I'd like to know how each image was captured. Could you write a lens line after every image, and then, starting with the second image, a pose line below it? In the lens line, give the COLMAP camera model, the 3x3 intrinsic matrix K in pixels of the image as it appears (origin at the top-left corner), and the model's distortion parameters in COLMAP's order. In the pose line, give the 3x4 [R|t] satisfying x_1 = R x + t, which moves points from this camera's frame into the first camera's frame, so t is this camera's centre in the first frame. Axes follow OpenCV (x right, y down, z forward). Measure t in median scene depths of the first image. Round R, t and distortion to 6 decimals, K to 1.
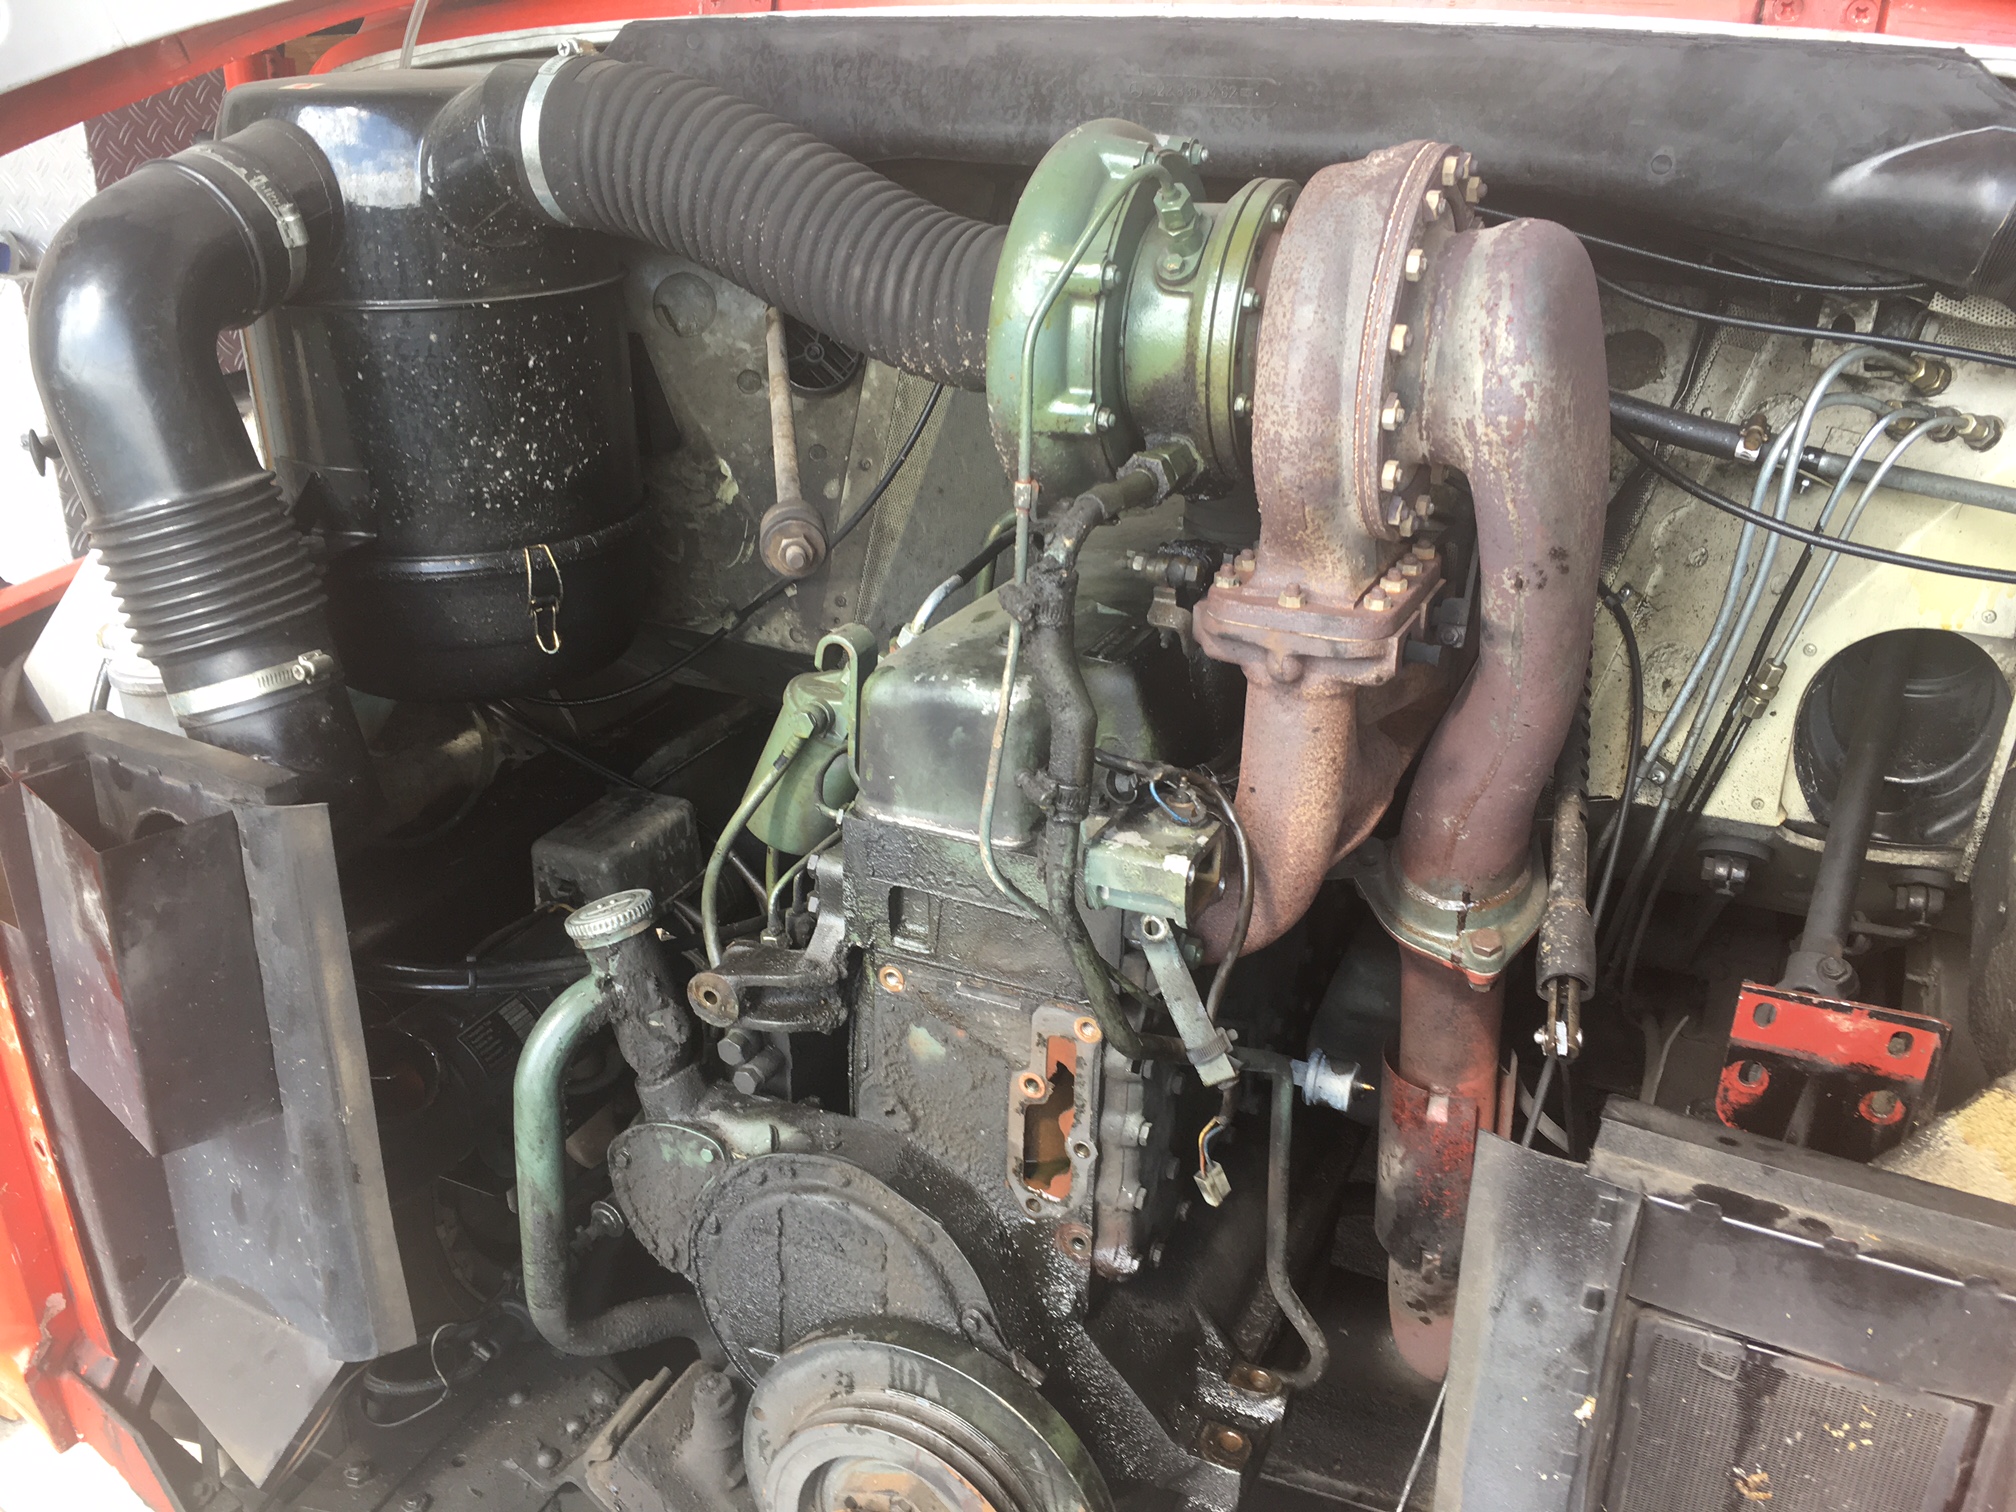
lens RADIAL K [[1715.3, 0, 971.7], [0, 1715.3, 784.4], [0, 0, 1]] dist [0.078814, -0.110151]
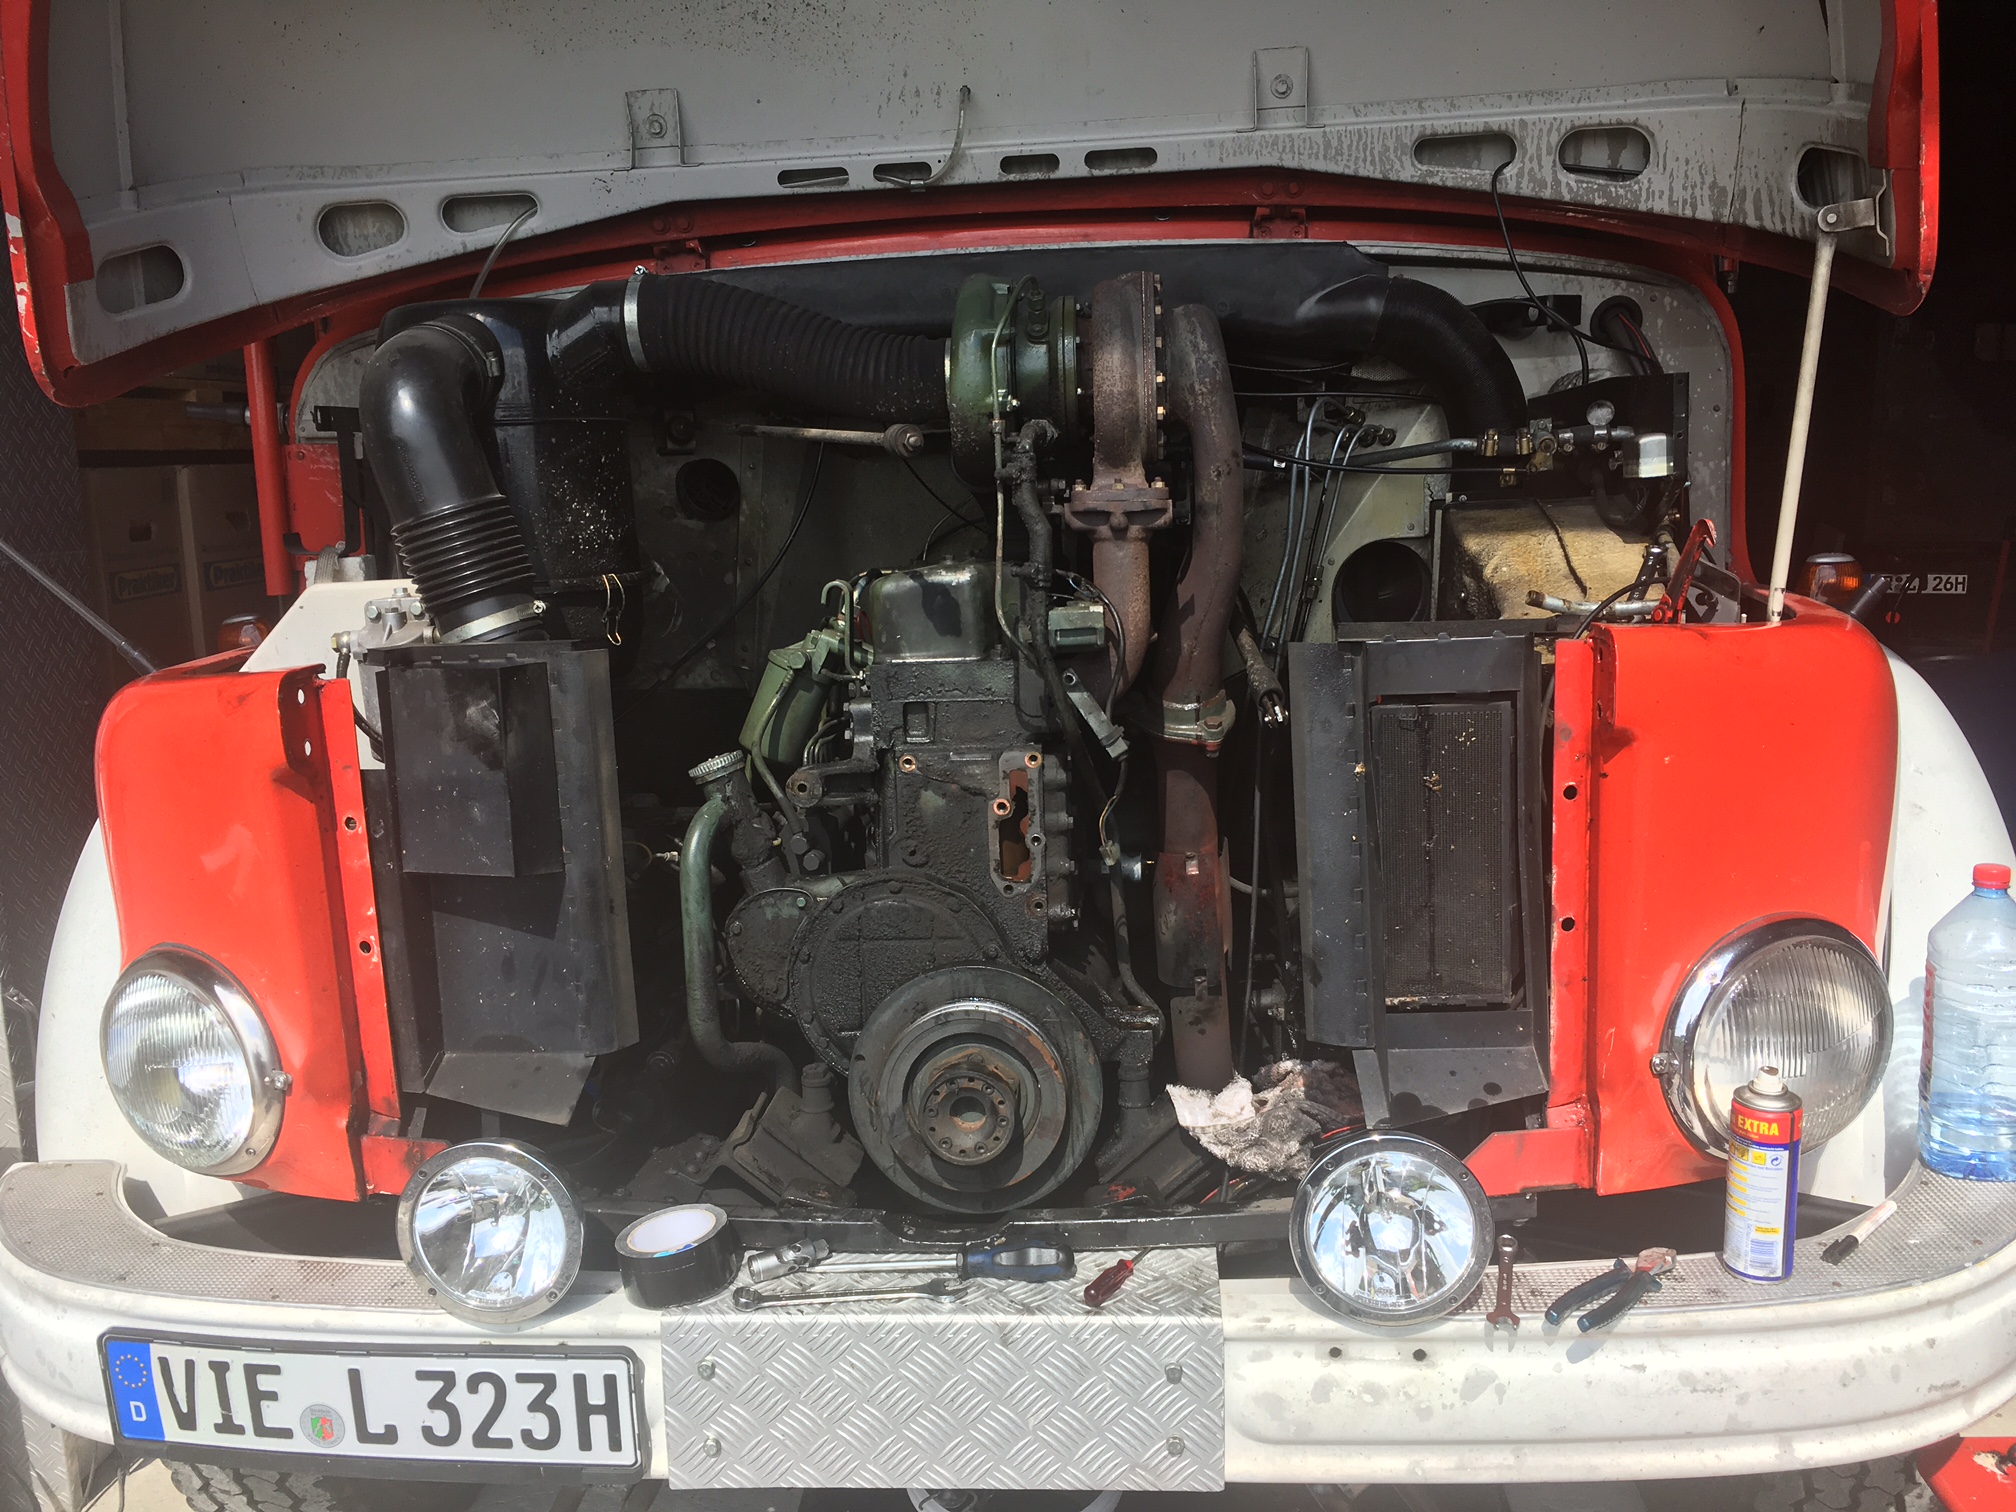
lens RADIAL K [[1715.3, 0, 971.7], [0, 1715.3, 784.4], [0, 0, 1]] dist [0.078814, -0.110151]
pose [[0.939165, -0.104093, 0.327313, -0.549497], [0.184351, 0.956838, -0.224667, 0.531384], [-0.289800, 0.271340, 0.917819, -0.562583]]
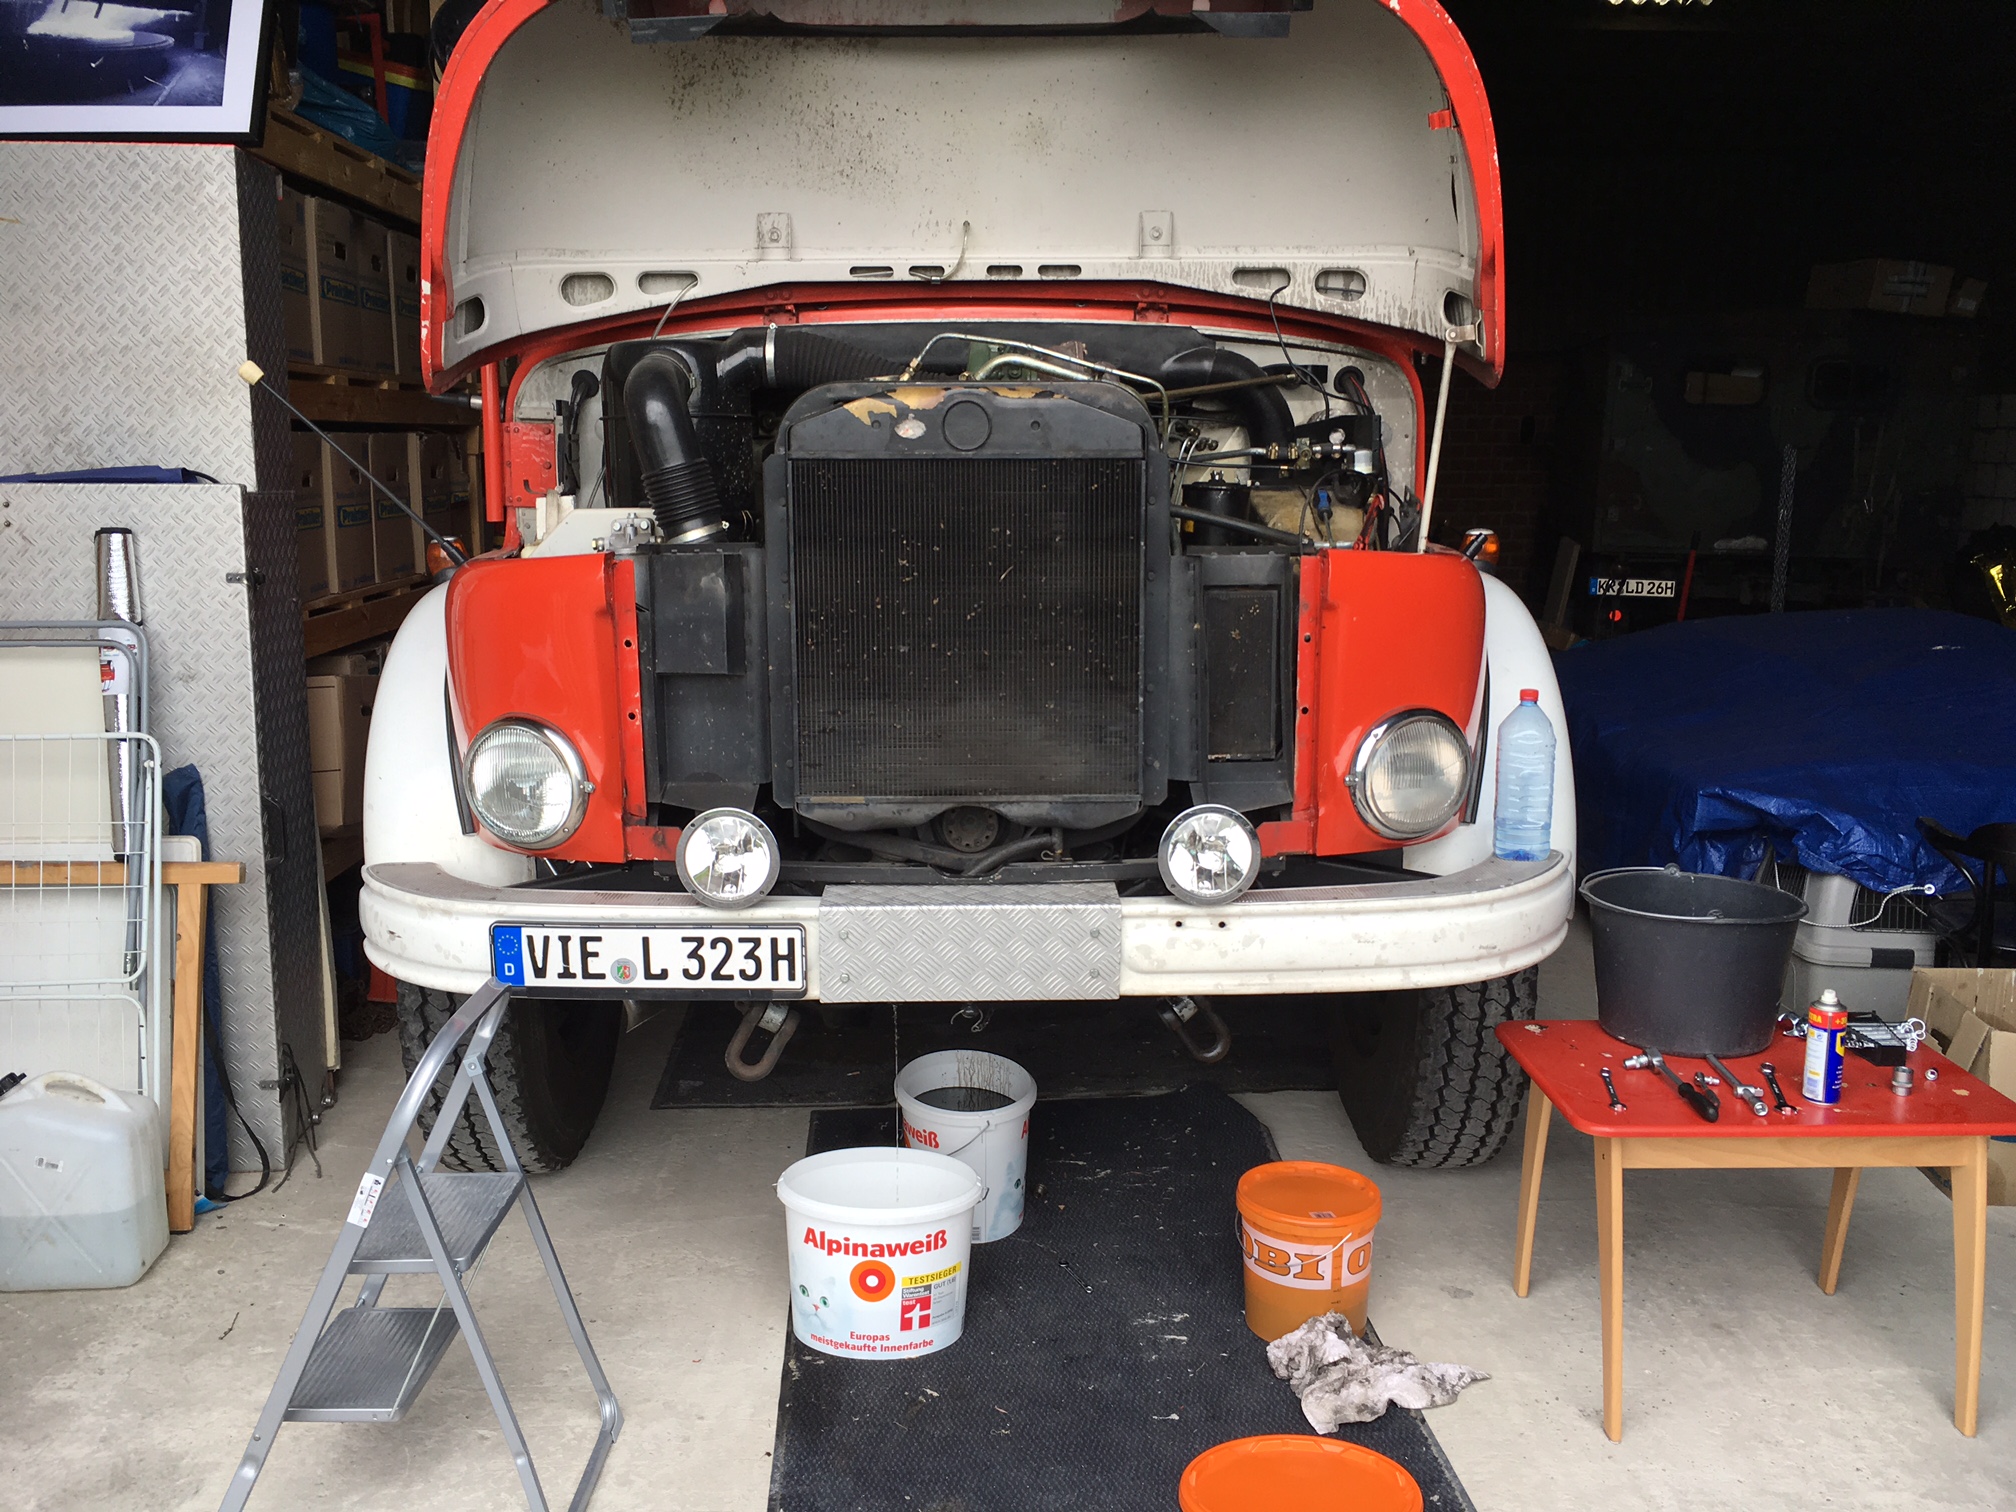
lens RADIAL K [[1715.3, 0, 971.7], [0, 1715.3, 784.4], [0, 0, 1]] dist [0.078814, -0.110151]
pose [[0.901725, -0.086669, 0.423532, -1.236514], [0.188763, 0.960307, -0.205376, 0.976622], [-0.388921, 0.265140, 0.882293, -1.485289]]
